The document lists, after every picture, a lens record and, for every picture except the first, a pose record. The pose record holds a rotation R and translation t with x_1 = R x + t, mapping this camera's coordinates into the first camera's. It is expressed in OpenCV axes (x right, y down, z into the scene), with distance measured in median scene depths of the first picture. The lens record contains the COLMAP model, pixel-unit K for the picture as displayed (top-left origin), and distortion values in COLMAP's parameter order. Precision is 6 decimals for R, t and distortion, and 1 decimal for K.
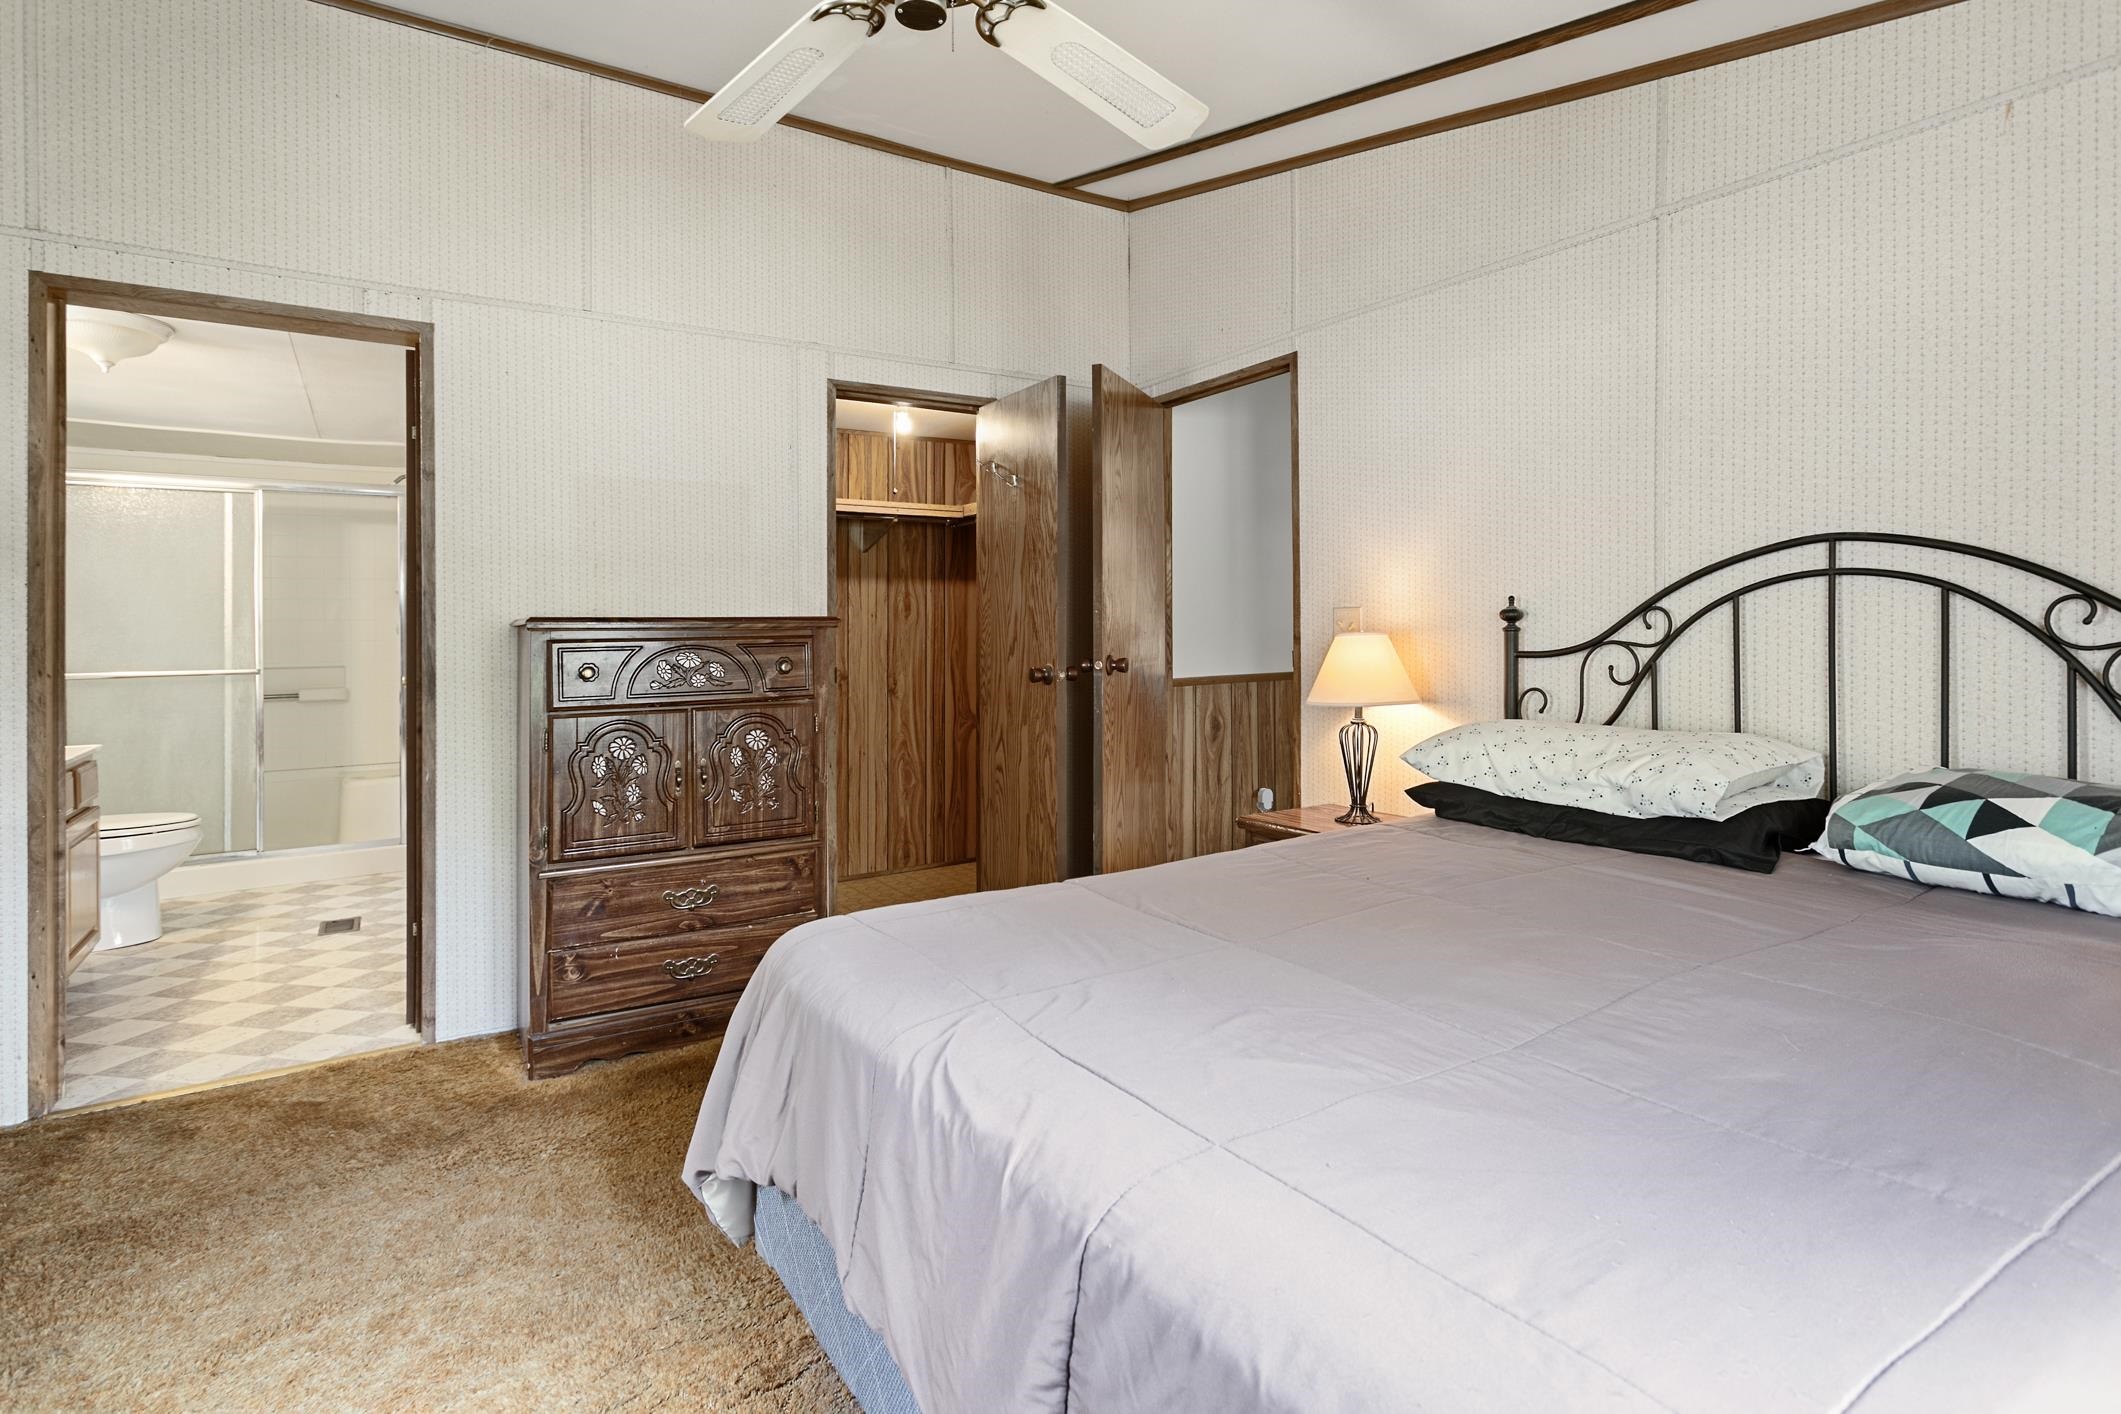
lens RADIAL K [[1041.4, 0, 1097.7], [0, 1041.4, 646.8], [0, 0, 1]] dist [-0.001033, 0.002199]
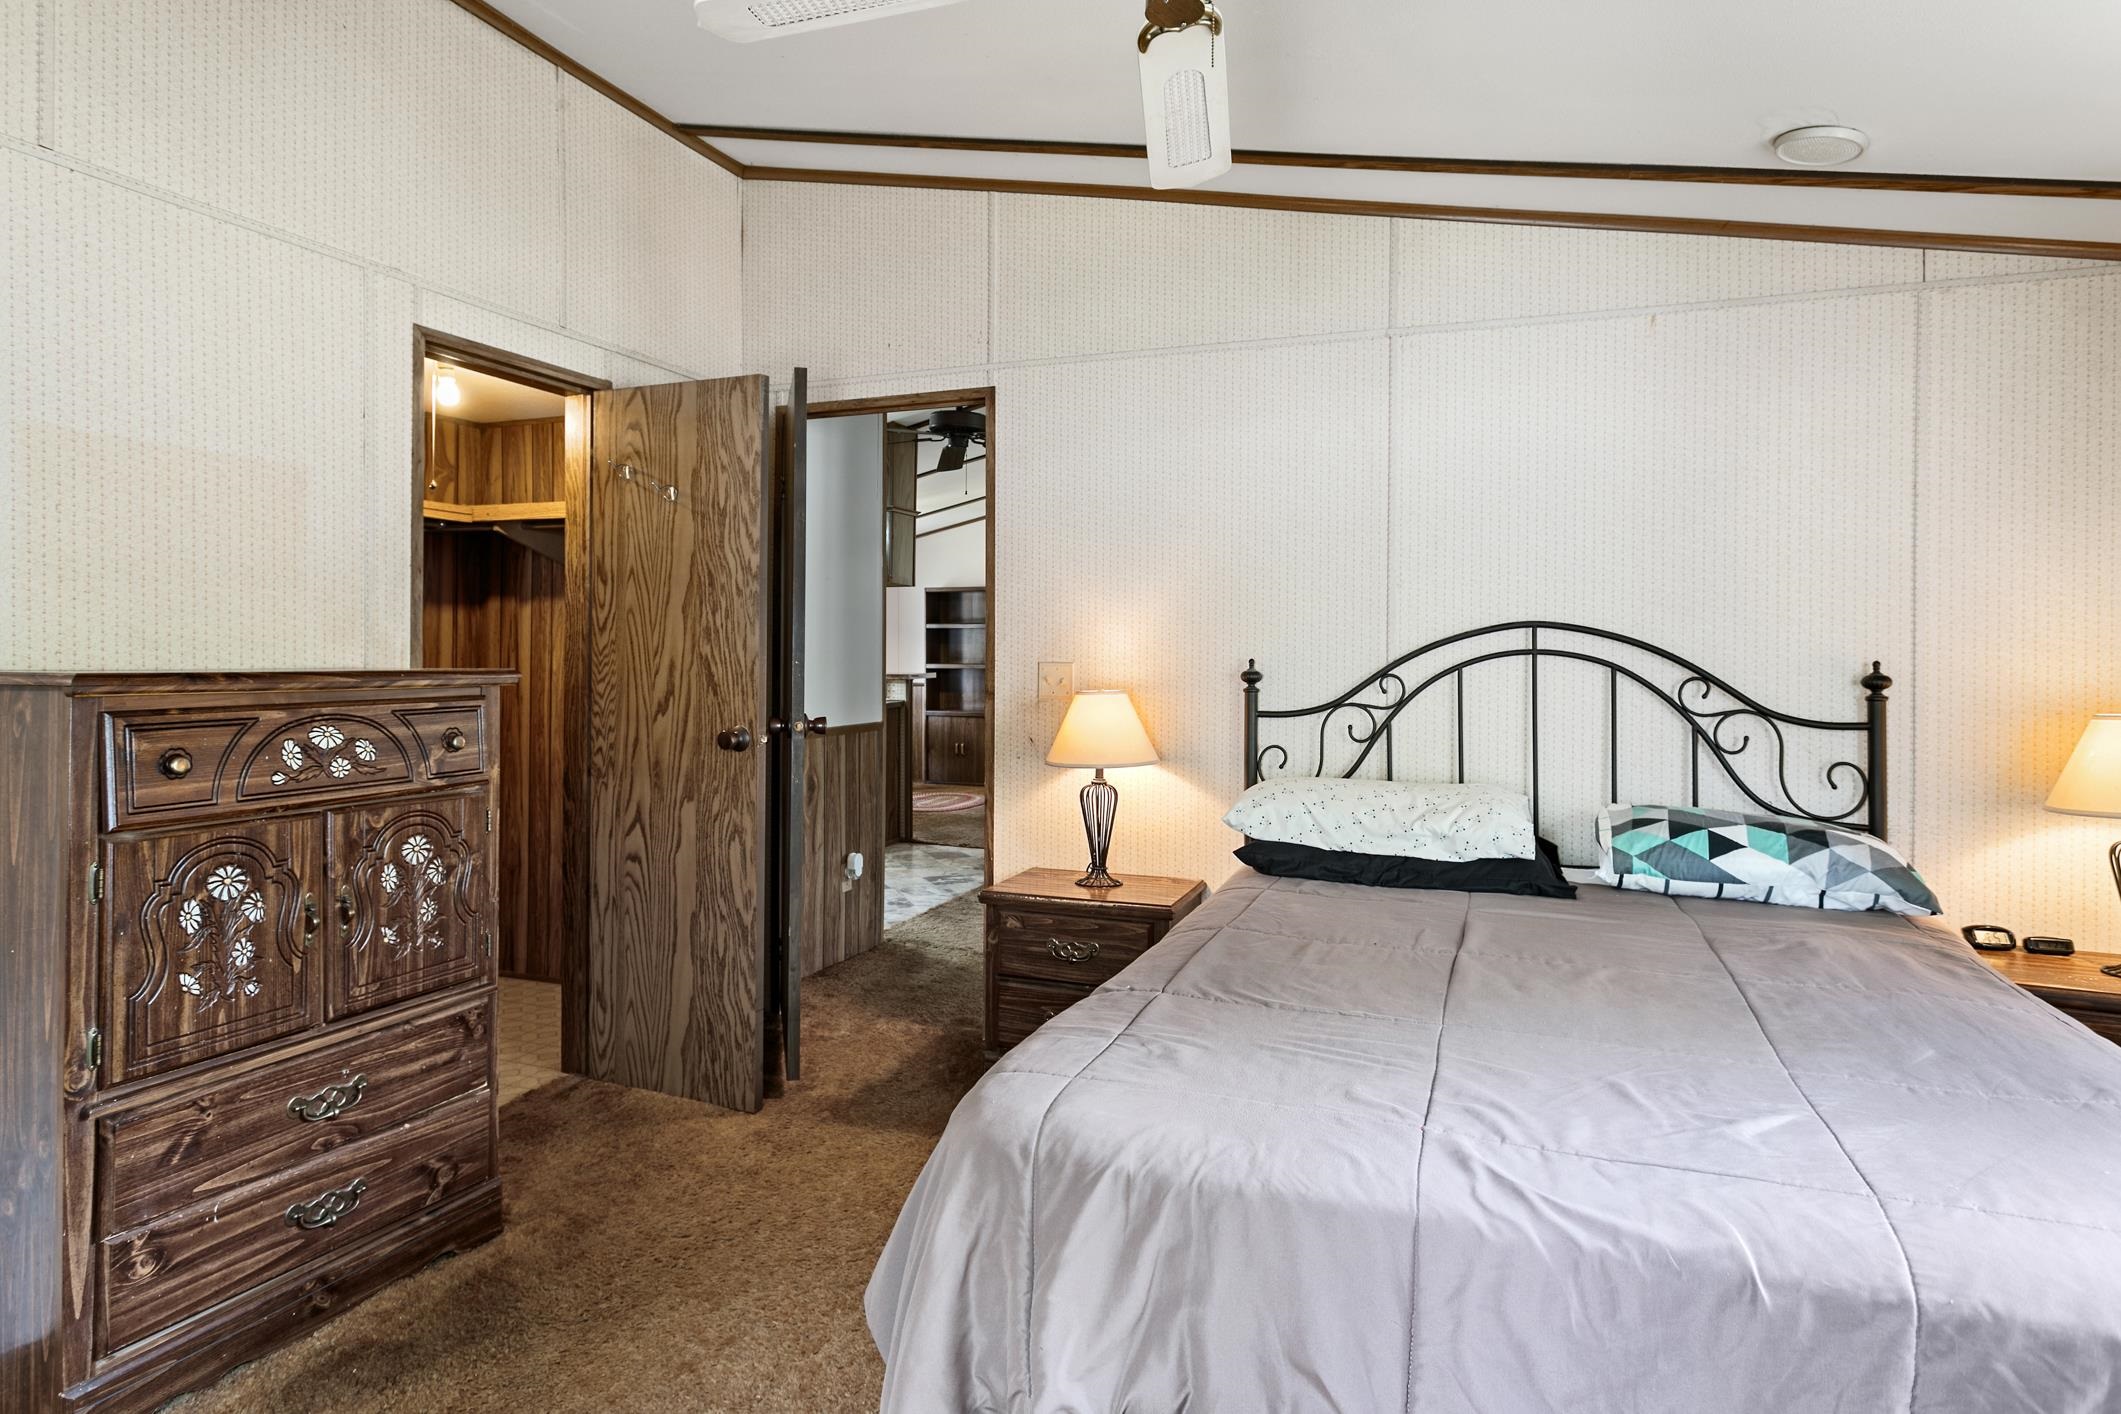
lens RADIAL K [[1140.2, 0, 1075.0], [0, 1140.2, 674.3], [0, 0, 1]] dist [-0.006451, 0.003941]
pose [[0.820521, 0.008000, 0.571561, -0.429869], [-0.008085, 0.999964, -0.002391, -0.029815], [-0.571560, -0.002659, 0.820556, 0.150670]]
